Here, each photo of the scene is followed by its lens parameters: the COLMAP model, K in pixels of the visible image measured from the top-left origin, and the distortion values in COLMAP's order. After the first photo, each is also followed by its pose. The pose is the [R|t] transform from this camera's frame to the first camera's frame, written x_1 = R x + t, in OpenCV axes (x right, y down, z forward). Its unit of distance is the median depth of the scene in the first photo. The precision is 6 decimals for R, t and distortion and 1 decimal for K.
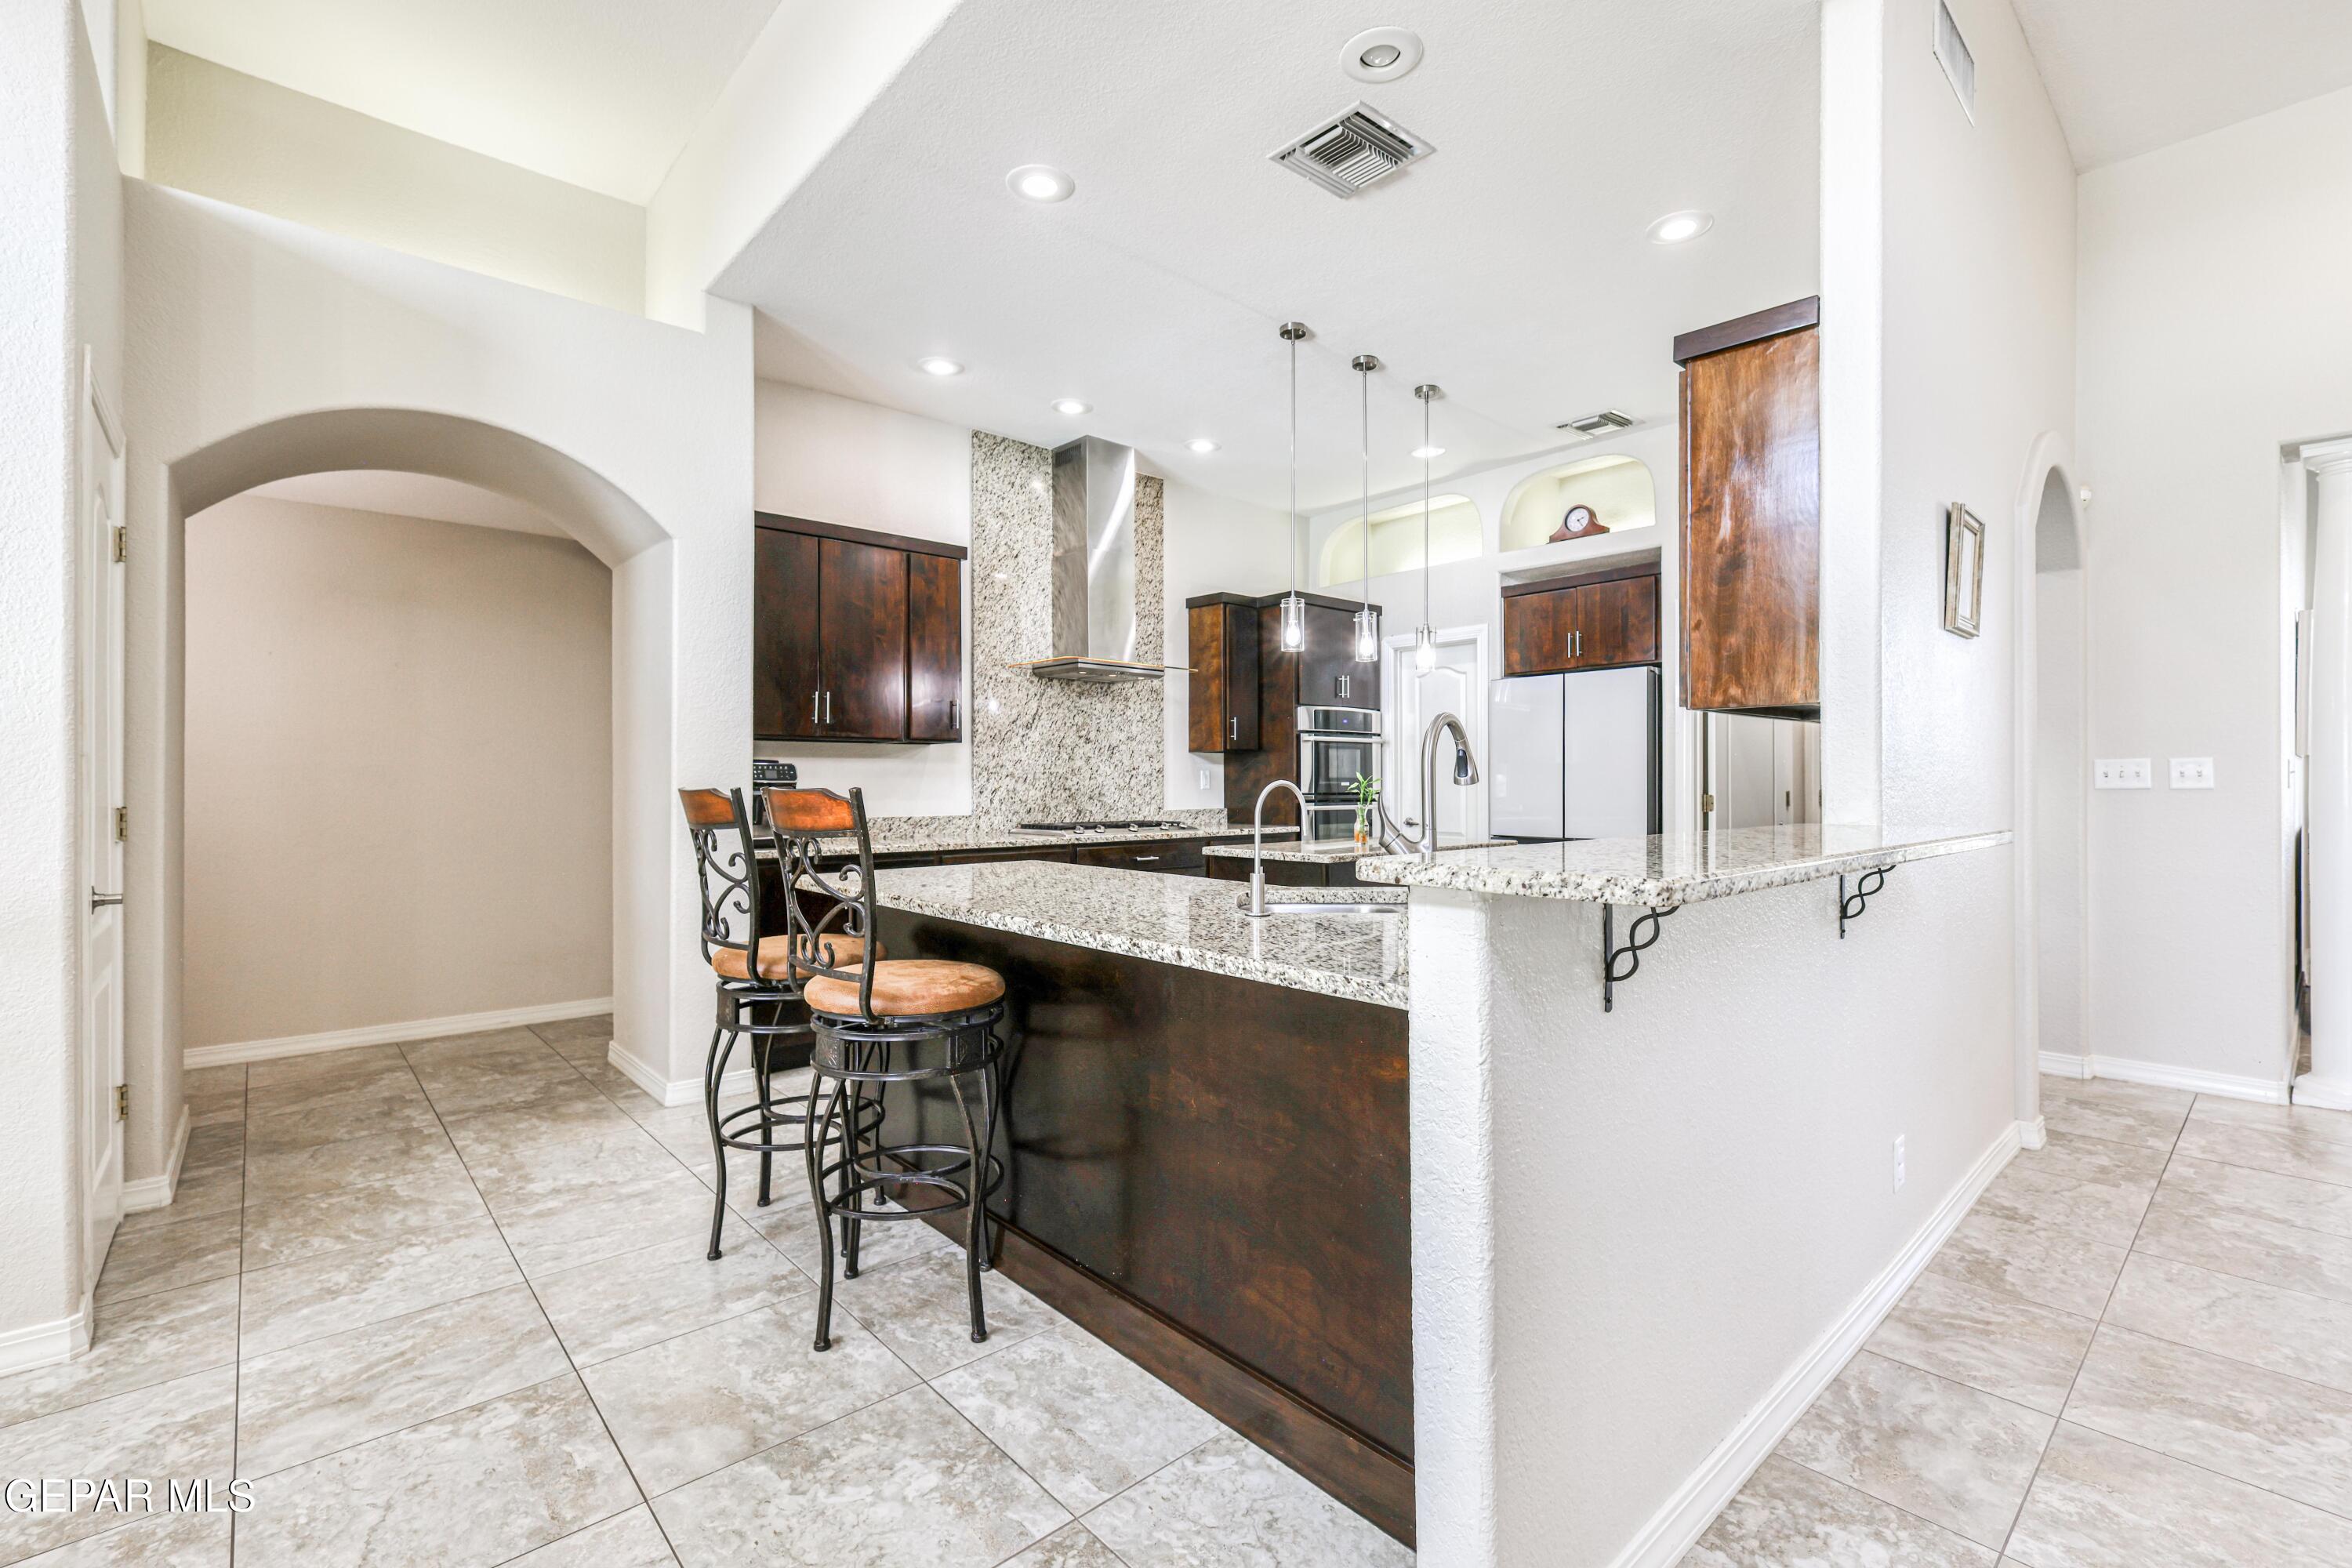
lens RADIAL K [[1023.5, 0, 1191.7], [0, 1023.5, 783.3], [0, 0, 1]] dist [0.000046, 0.000220]
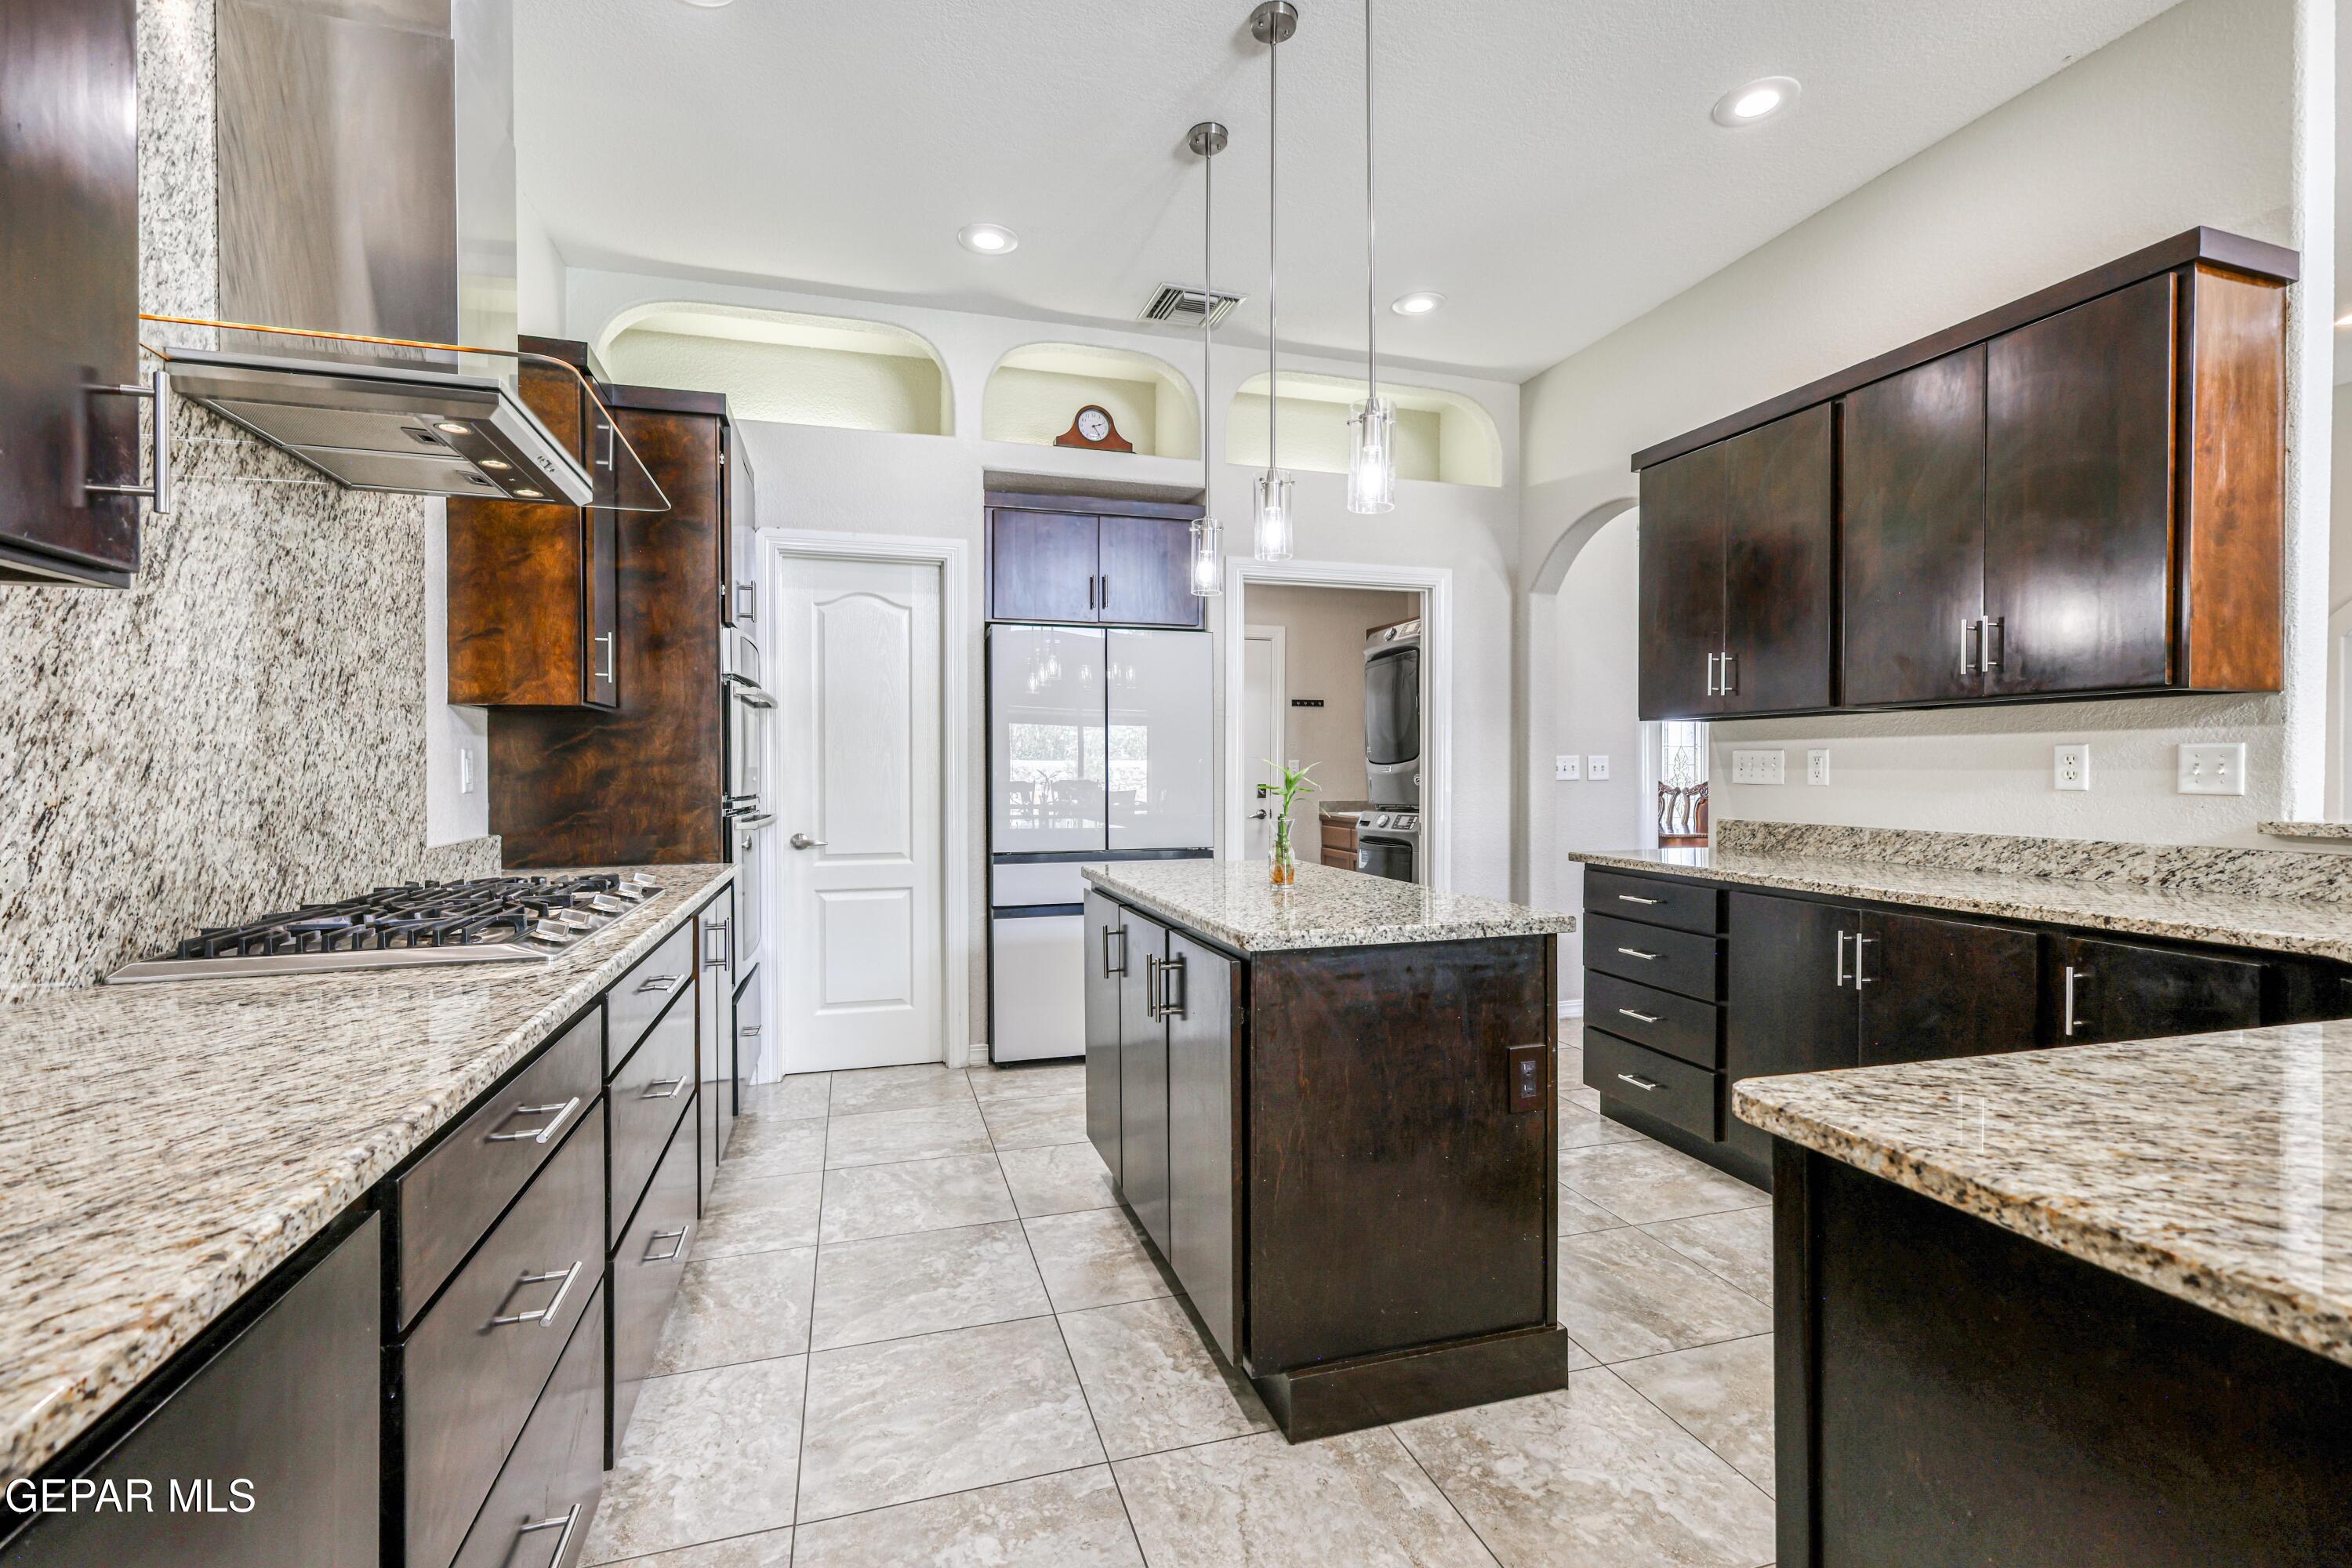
lens RADIAL K [[1023.5, 0, 1177.2], [0, 1023.5, 761.9], [0, 0, 1]] dist [0.000046, 0.000220]
pose [[0.429762, 0.008522, 0.902902, -0.284384], [0.001453, 0.999948, -0.010130, -0.003111], [-0.902941, 0.005666, 0.429727, 0.656307]]
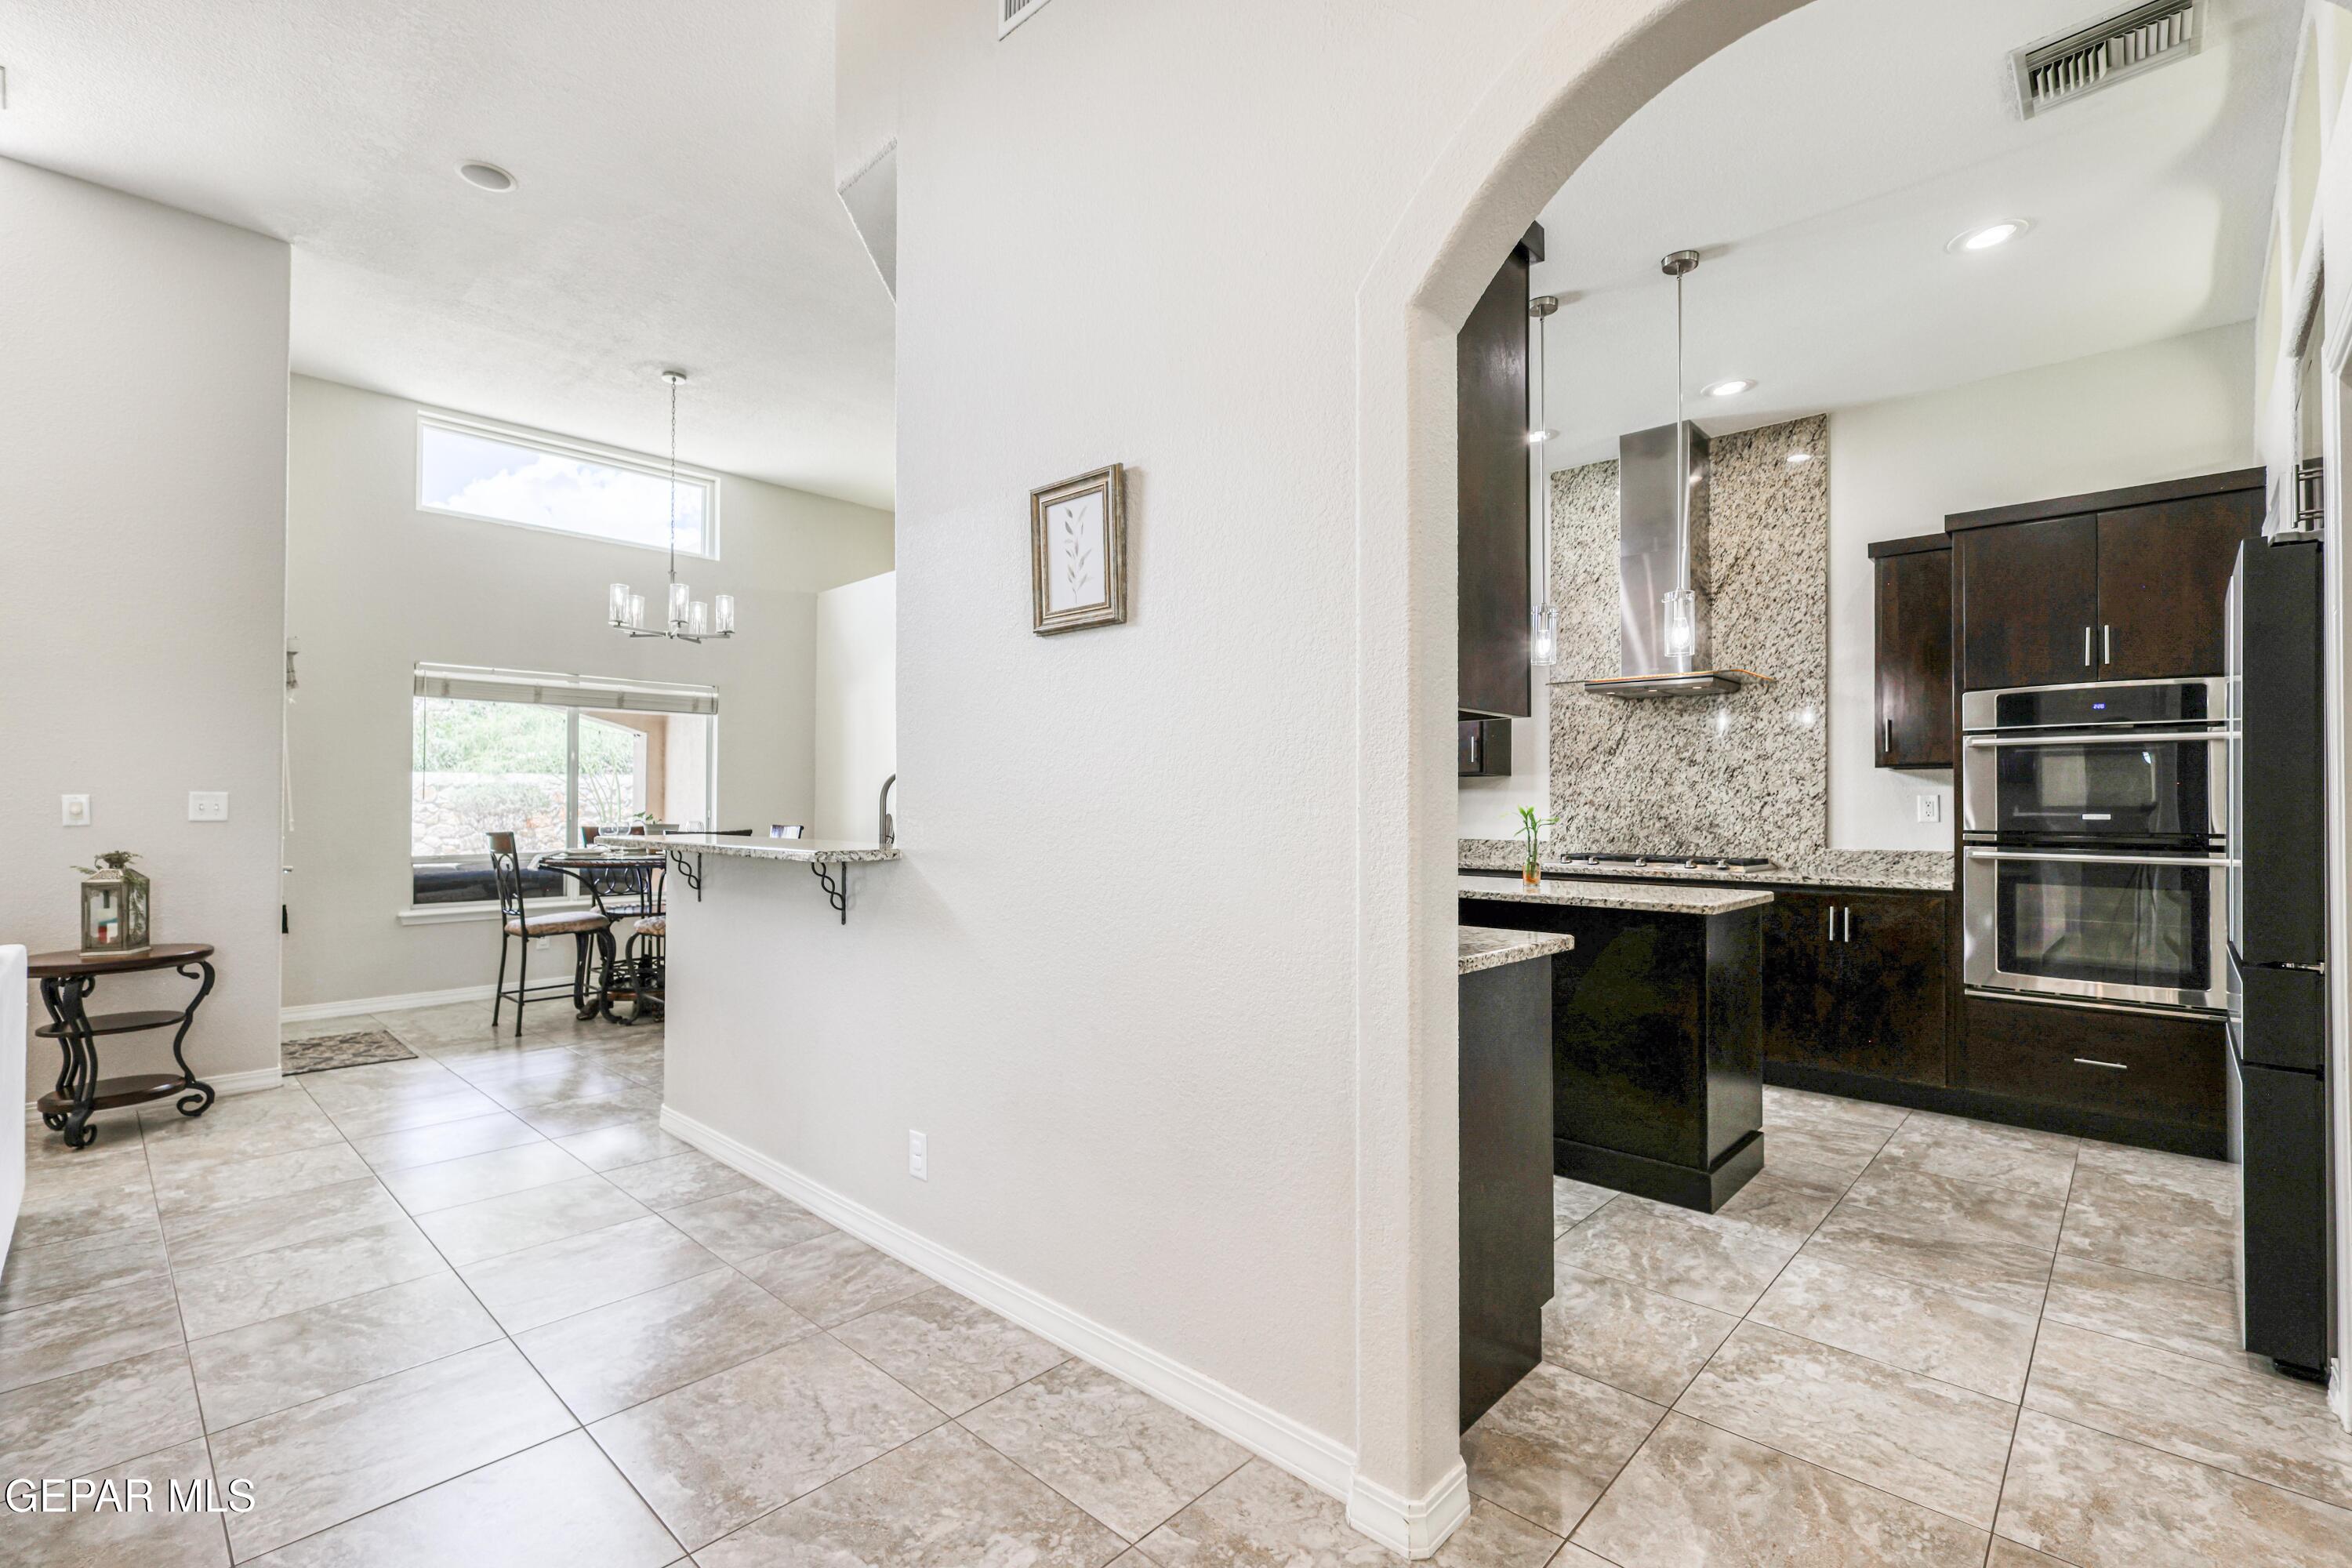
lens RADIAL K [[1023.5, 0, 1147.4], [0, 1023.5, 804.4], [0, 0, 1]] dist [0.000046, 0.000220]
pose [[0.075972, 0.002547, -0.997107, 0.772856], [-0.004020, 0.999989, 0.002248, -0.006862], [0.997102, 0.003838, 0.075981, 0.493098]]
